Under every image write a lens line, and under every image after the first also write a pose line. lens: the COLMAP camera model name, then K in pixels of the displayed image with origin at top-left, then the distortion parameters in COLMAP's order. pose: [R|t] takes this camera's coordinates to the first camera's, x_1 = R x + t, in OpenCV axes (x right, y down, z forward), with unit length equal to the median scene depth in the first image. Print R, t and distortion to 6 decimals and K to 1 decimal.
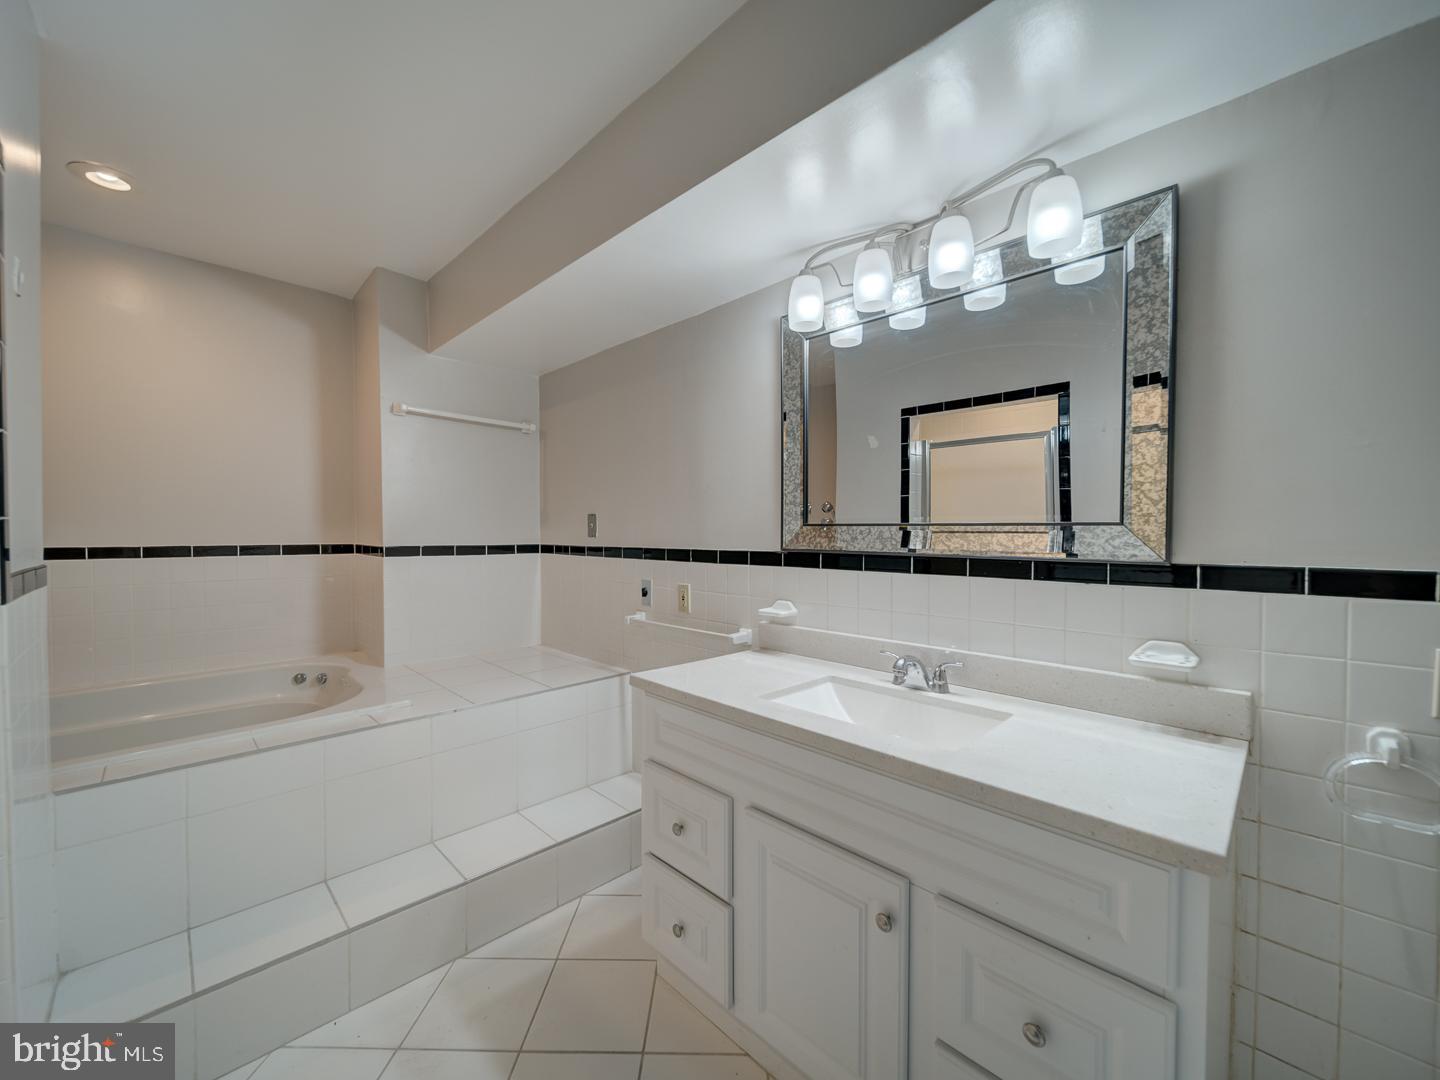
lens RADIAL K [[565.4, 0, 725.2], [0, 565.4, 532.0], [0, 0, 1]] dist [-0.002530, -0.000808]
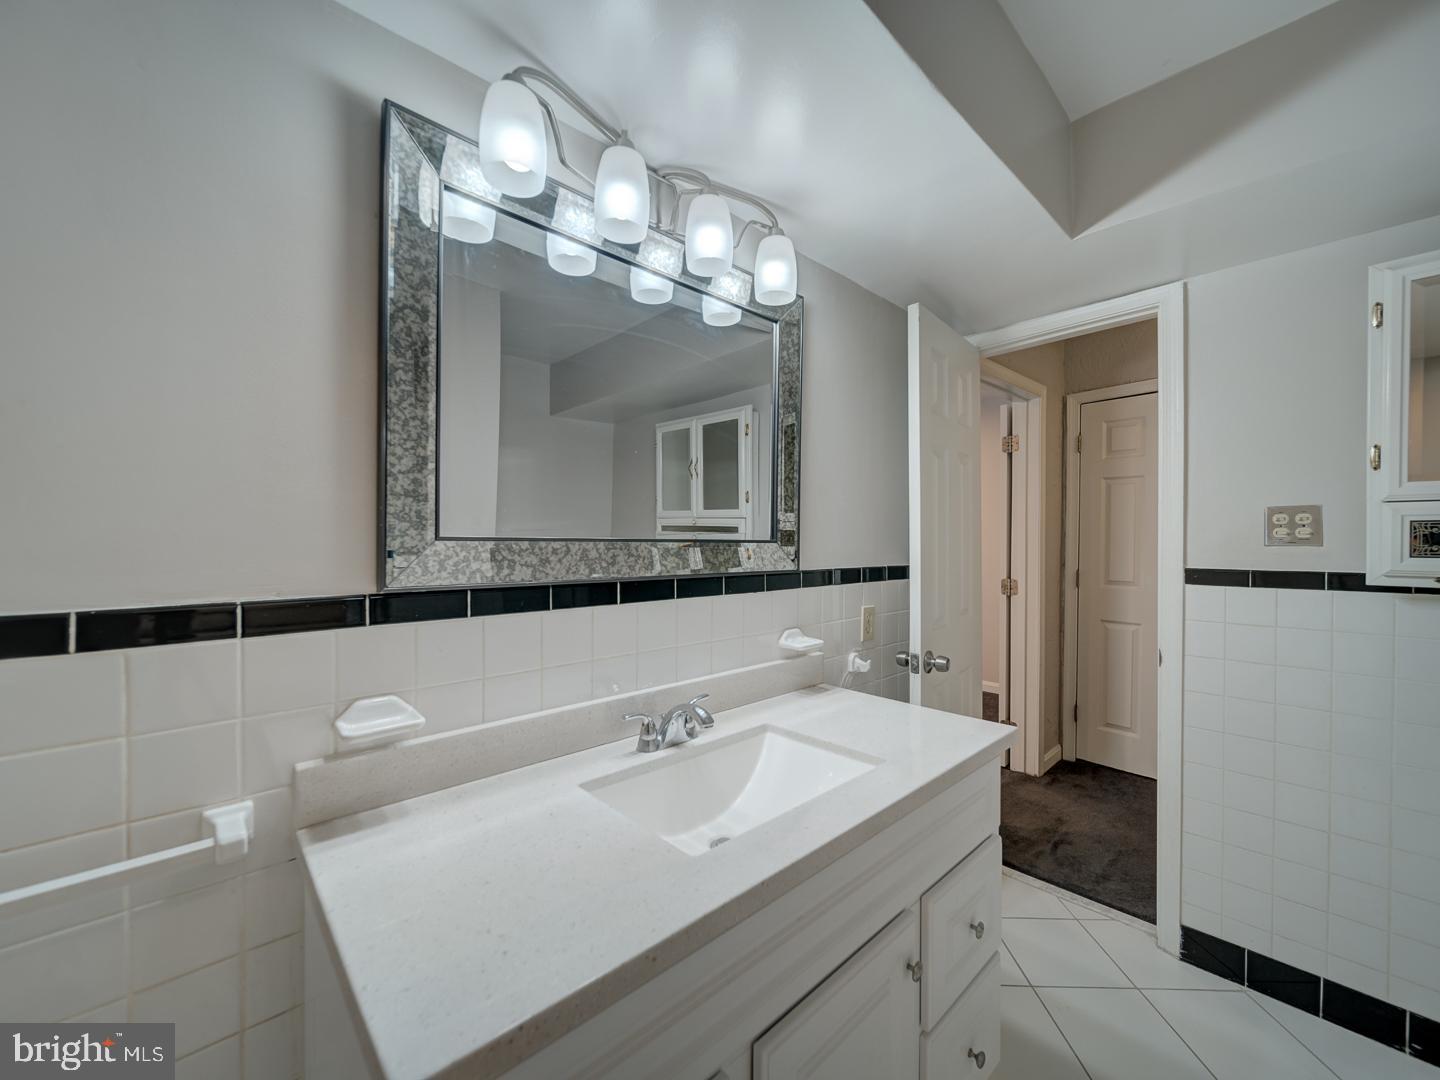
lens RADIAL K [[565.4, 0, 724.7], [0, 565.4, 551.1], [0, 0, 1]] dist [-0.002530, -0.000808]
pose [[0.036874, -0.003829, 0.999313, -0.413229], [0.012190, 0.999920, 0.003382, 0.000722], [-0.999246, 0.012057, 0.036918, 0.795947]]
